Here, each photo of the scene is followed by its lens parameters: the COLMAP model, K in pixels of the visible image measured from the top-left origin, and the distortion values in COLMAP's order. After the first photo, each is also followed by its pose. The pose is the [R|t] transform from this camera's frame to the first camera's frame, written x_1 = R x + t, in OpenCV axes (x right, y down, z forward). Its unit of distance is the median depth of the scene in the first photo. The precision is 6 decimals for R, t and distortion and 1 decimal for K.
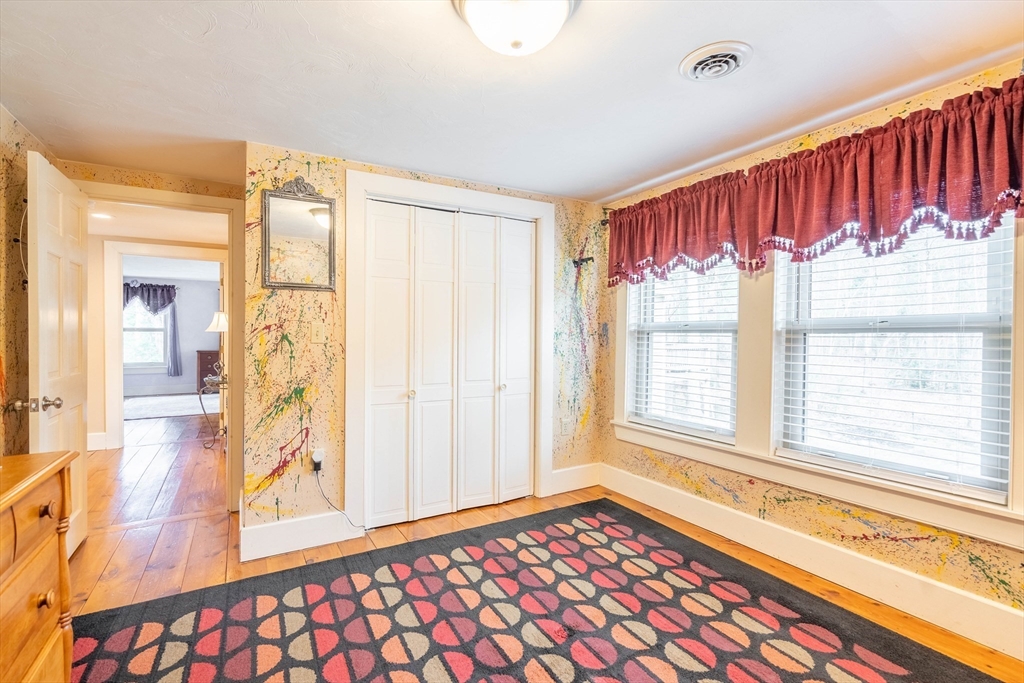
lens RADIAL K [[473.2, 0, 506.2], [0, 473.2, 340.6], [0, 0, 1]] dist [-0.006563, 0.002936]
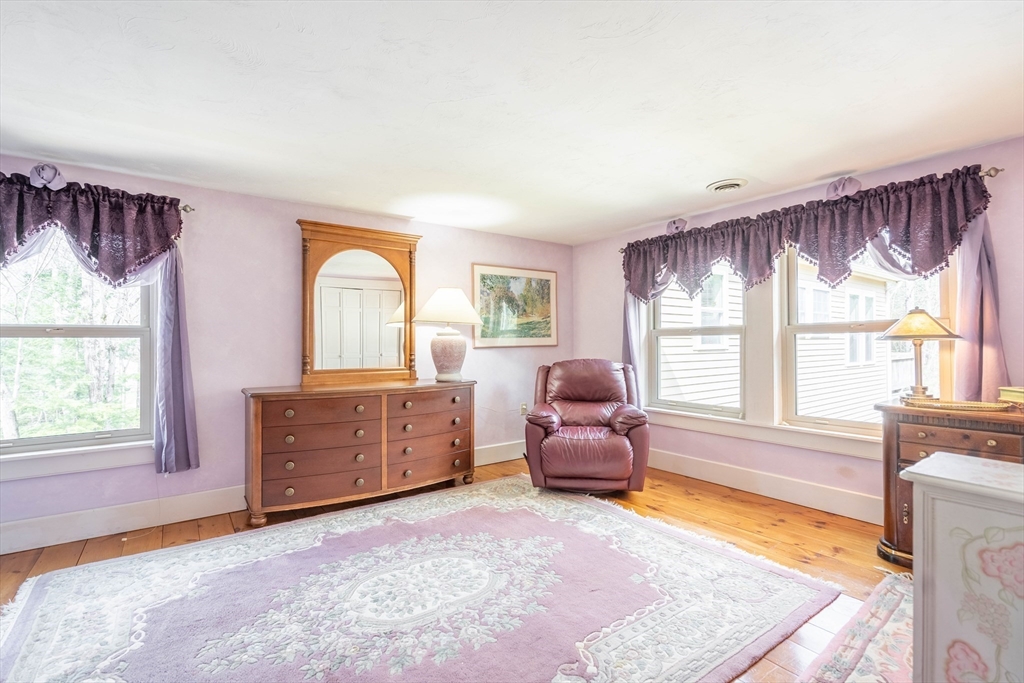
lens RADIAL K [[473.2, 0, 506.9], [0, 473.2, 340.8], [0, 0, 1]] dist [-0.006563, 0.002936]
pose [[0.994920, -0.005774, 0.100504, -0.089393], [0.007277, 0.999867, -0.014585, -0.001754], [-0.100407, 0.015242, 0.994830, 0.114233]]
